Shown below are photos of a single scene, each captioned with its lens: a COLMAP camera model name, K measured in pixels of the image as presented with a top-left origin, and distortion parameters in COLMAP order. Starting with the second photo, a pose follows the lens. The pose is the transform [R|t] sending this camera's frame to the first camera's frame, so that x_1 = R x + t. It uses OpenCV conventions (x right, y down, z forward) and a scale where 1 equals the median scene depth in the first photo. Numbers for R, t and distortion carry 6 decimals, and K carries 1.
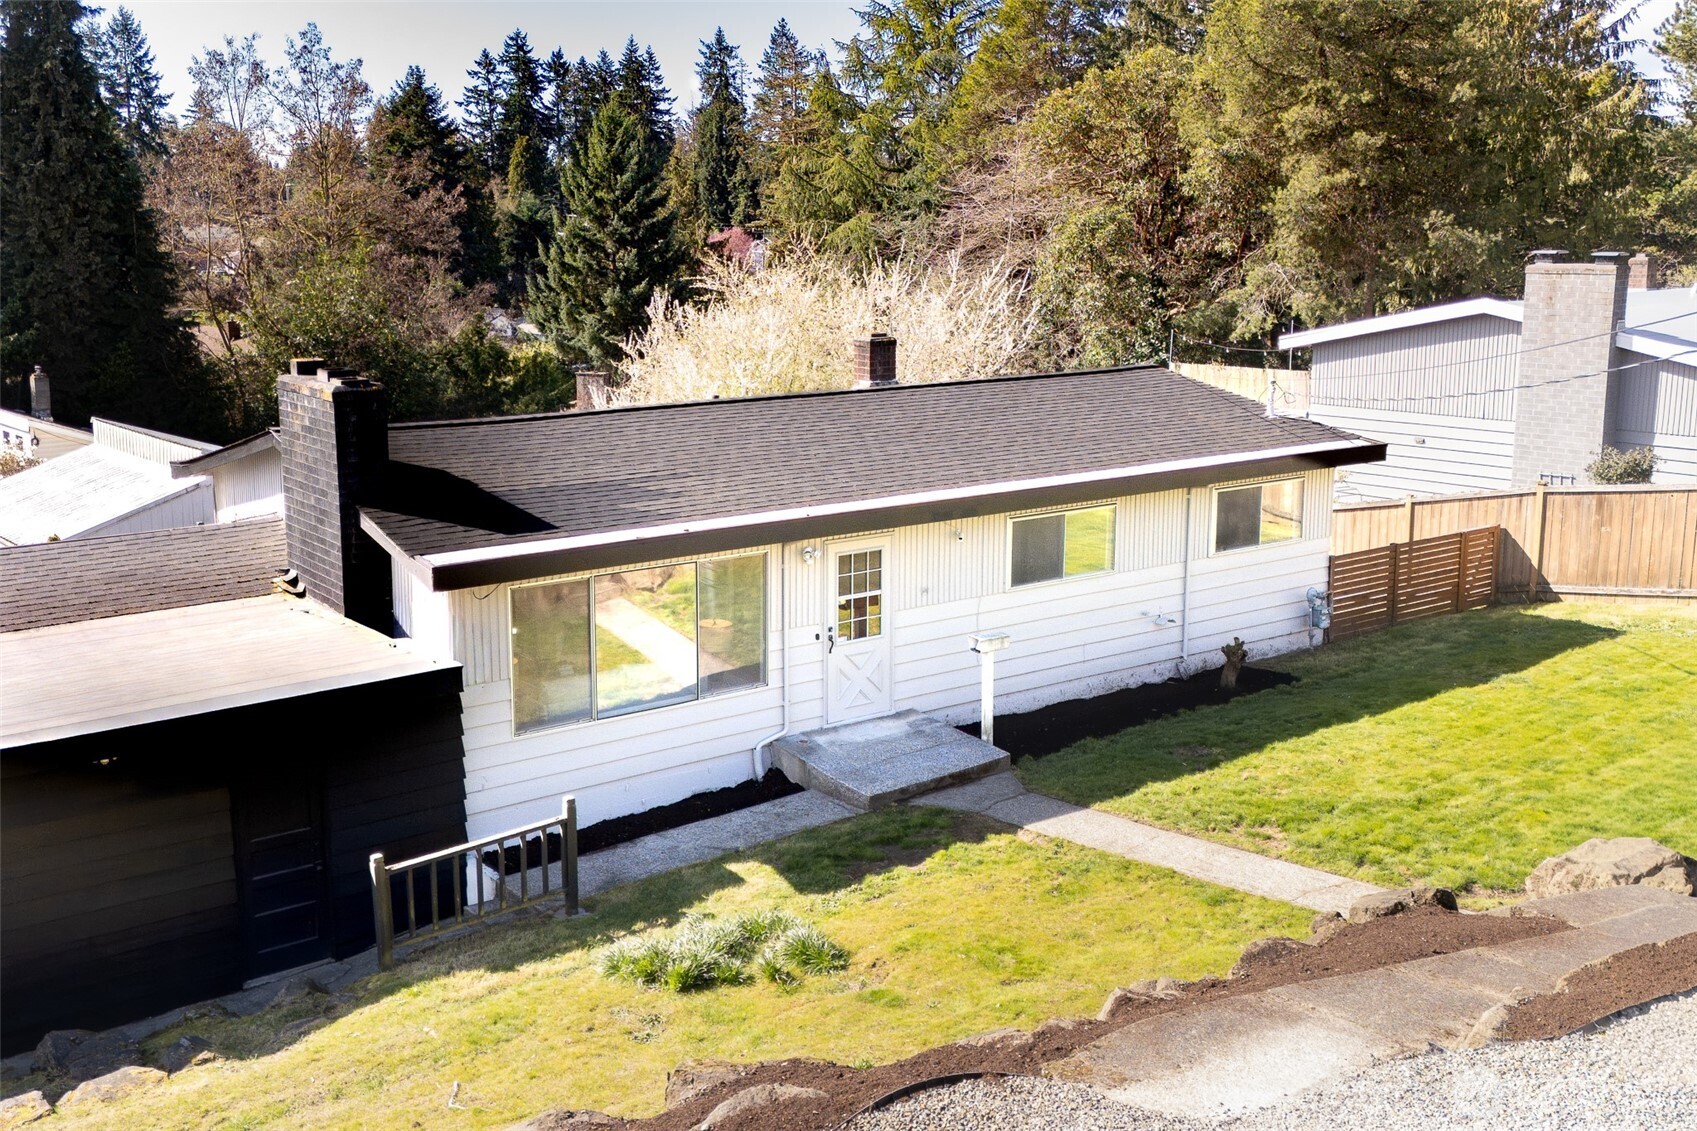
lens RADIAL K [[1464.6, 0, 847.4], [0, 1464.6, 511.4], [0, 0, 1]] dist [0.016588, -0.006184]
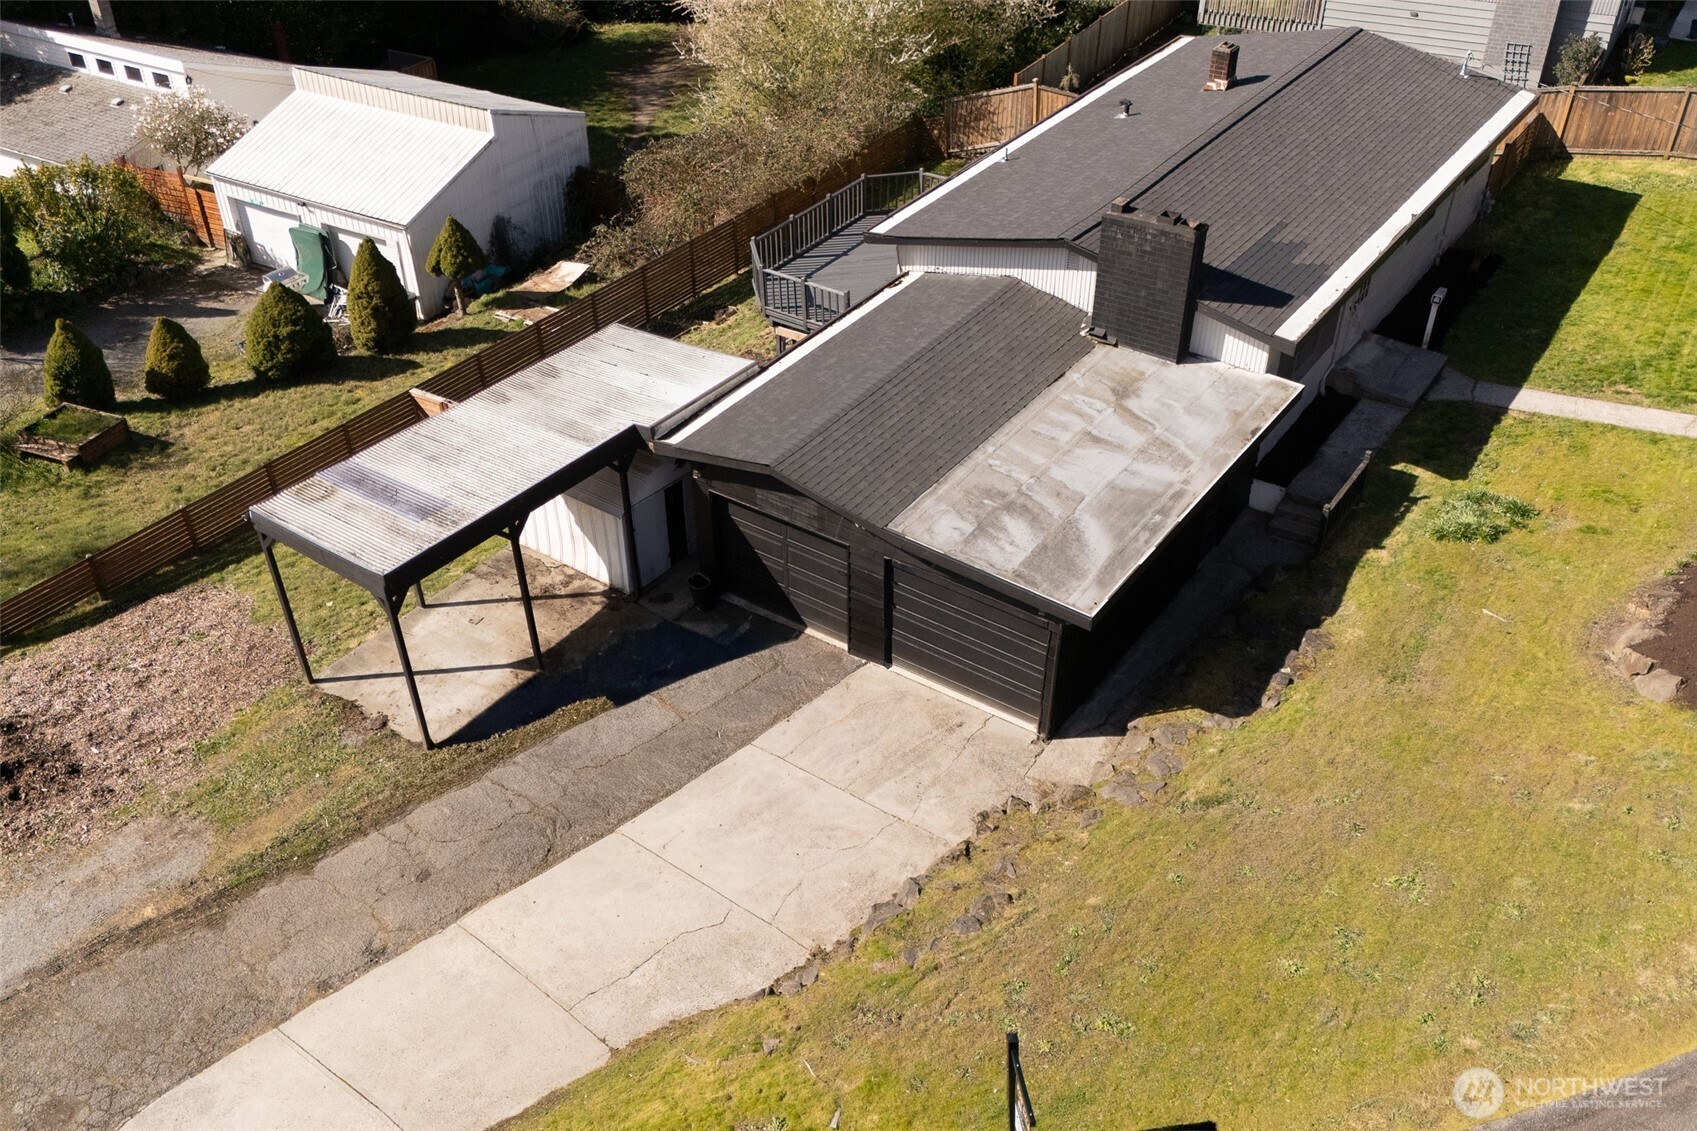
lens RADIAL K [[1464.6, 0, 847.4], [0, 1464.6, 511.4], [0, 0, 1]] dist [0.016588, -0.006184]
pose [[0.931327, -0.204712, 0.301203, -1.166395], [0.057068, 0.898879, 0.434465, -0.486610], [-0.359685, -0.387440, 0.848833, -0.291415]]
